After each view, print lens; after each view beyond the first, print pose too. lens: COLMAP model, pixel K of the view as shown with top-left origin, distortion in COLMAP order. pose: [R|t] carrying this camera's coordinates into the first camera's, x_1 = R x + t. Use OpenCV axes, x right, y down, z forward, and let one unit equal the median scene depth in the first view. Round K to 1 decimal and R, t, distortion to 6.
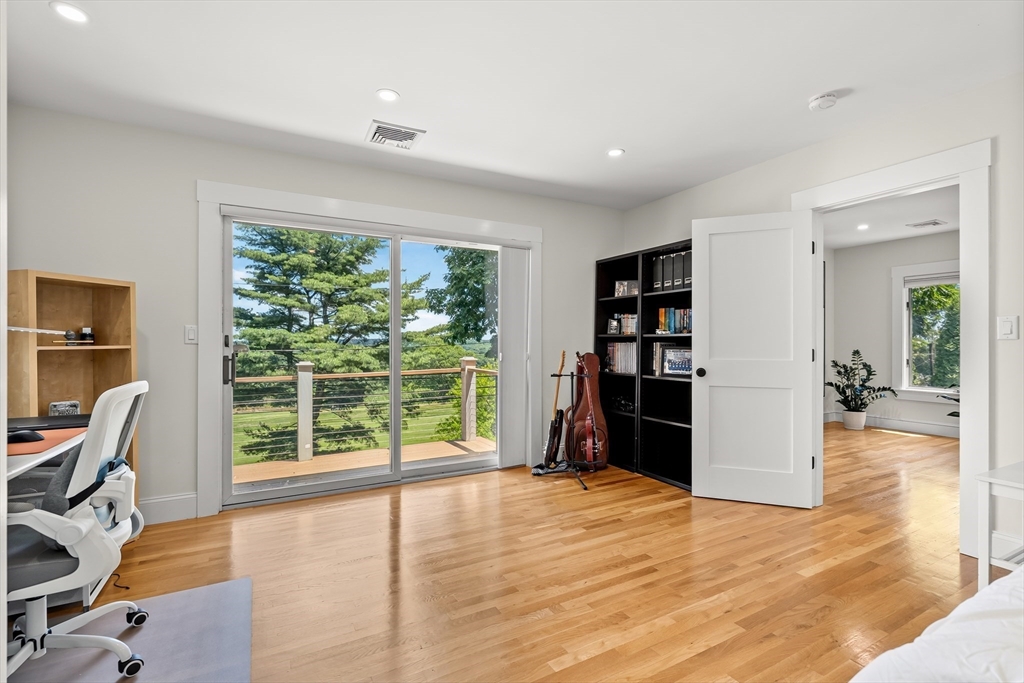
lens RADIAL K [[459.1, 0, 512.0], [0, 459.1, 341.5], [0, 0, 1]] dist [-0.001643, -0.000187]
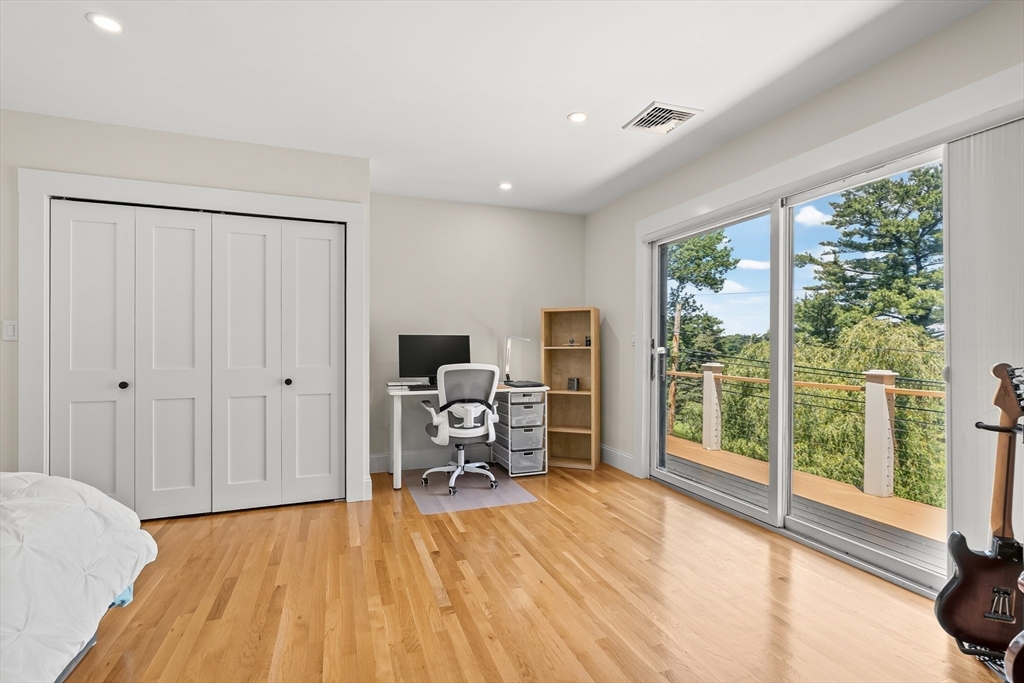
lens RADIAL K [[476.7, 0, 512.0], [0, 476.7, 341.5], [0, 0, 1]] dist [0.002299, 0.000205]
pose [[-0.161465, -0.005761, -0.986862, 0.673431], [0.006331, 0.999956, -0.006874, 0.001496], [0.986858, -0.007357, -0.161421, 0.790820]]
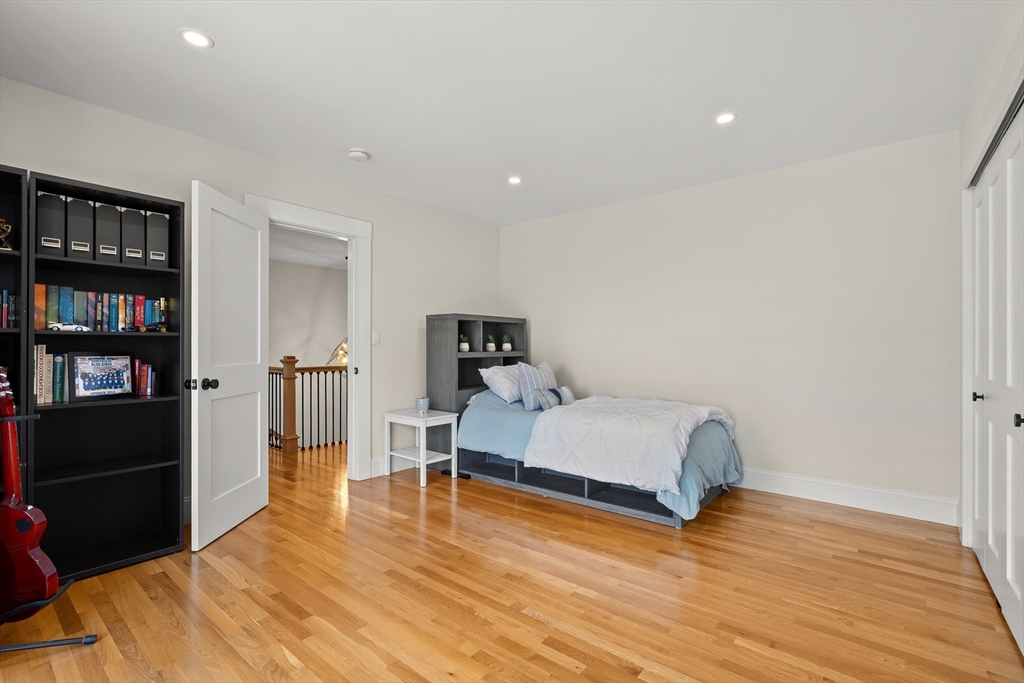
lens RADIAL K [[459.1, 0, 512.0], [0, 459.1, 341.5], [0, 0, 1]] dist [-0.001643, -0.000187]
pose [[-0.362792, 0.011869, 0.931795, -0.506367], [0.001662, 0.999926, -0.012090, 0.006984], [-0.931869, -0.002838, -0.362784, 0.828051]]
